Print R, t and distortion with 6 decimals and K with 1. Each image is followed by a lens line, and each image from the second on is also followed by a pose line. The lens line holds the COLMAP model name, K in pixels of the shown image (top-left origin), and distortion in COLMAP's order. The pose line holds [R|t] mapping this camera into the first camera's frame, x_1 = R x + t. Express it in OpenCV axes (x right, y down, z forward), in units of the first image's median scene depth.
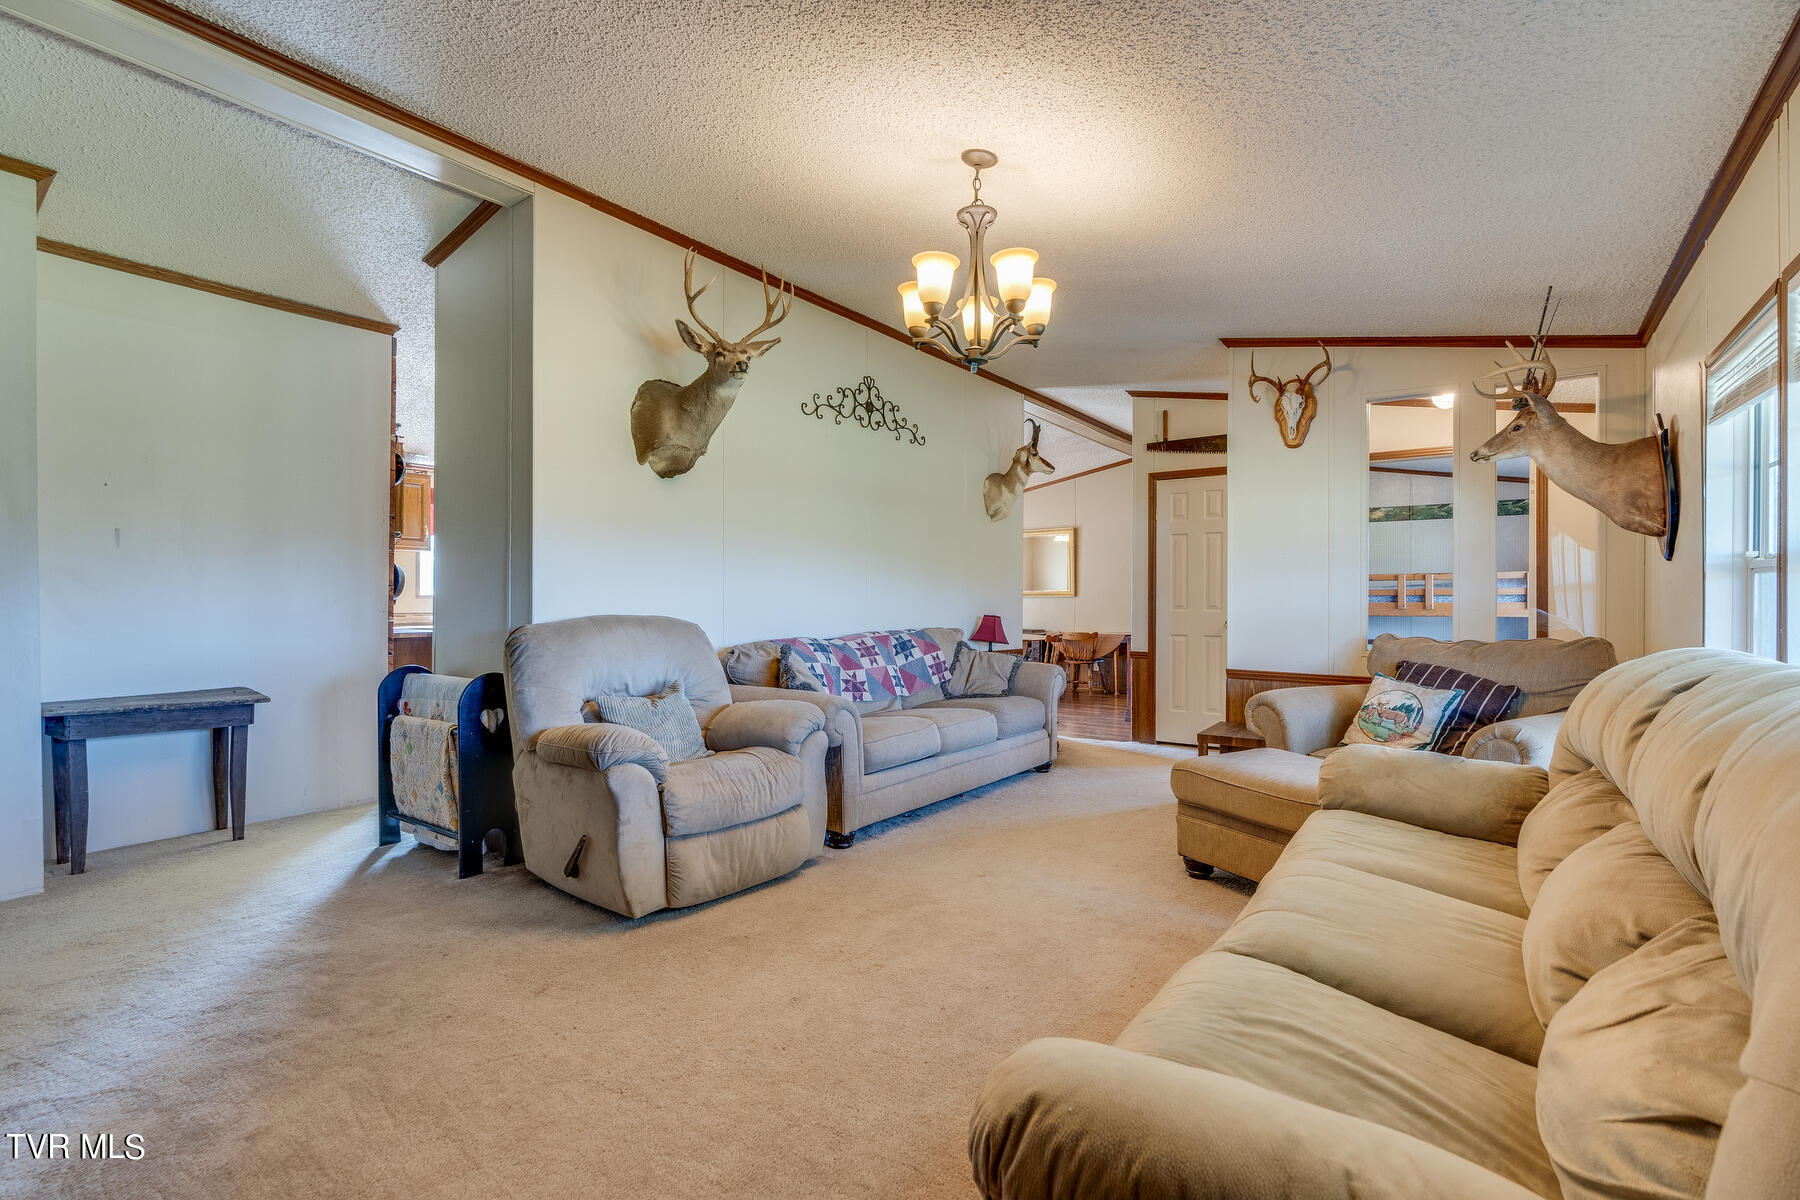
lens RADIAL K [[821.7, 0, 900.6], [0, 821.7, 608.0], [0, 0, 1]] dist [0.002401, 0.000398]
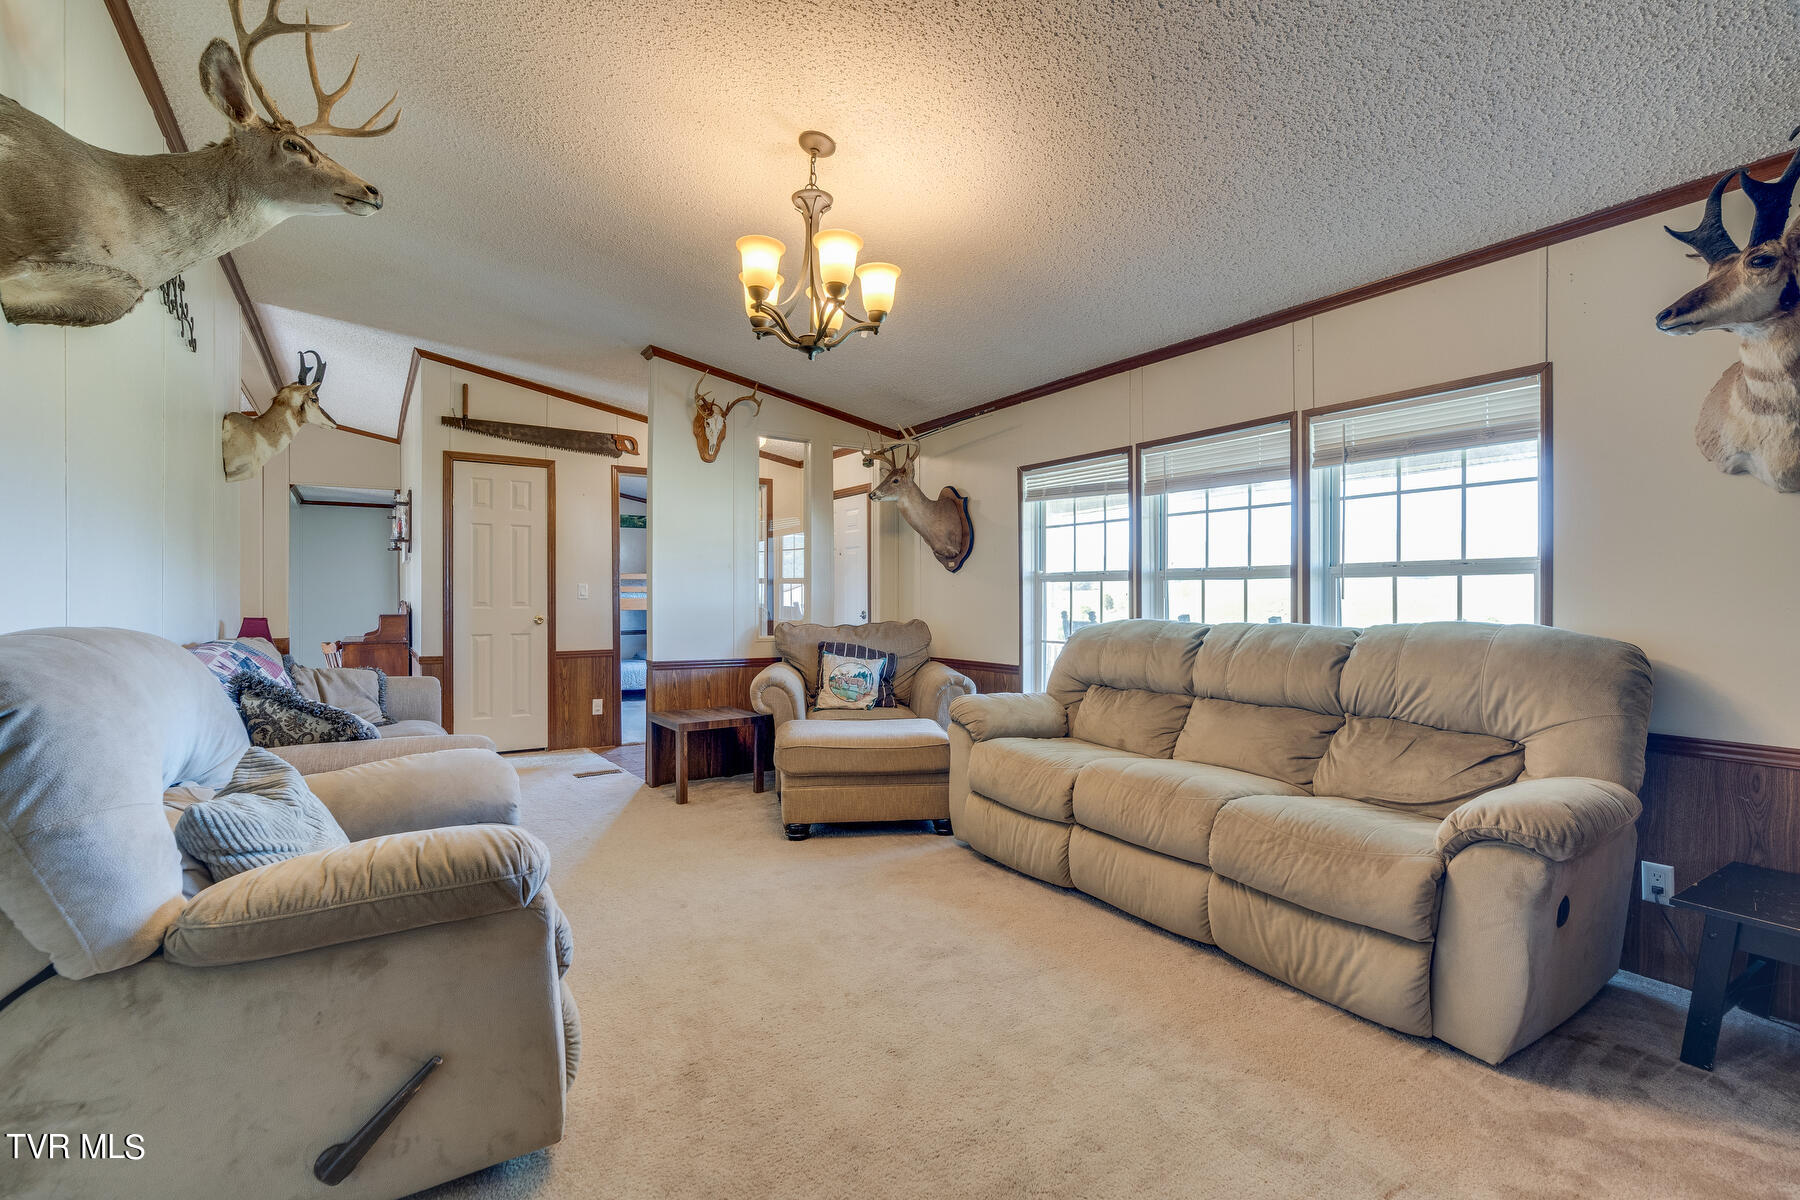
lens RADIAL K [[810.0, 0, 900.0], [0, 810.0, 600.0], [0, 0, 1]] dist [-0.003938, -0.000307]
pose [[0.356689, -0.003673, 0.934216, -0.495128], [0.008518, 0.999963, 0.000679, -0.002610], [-0.934184, 0.007716, 0.356707, 0.364710]]
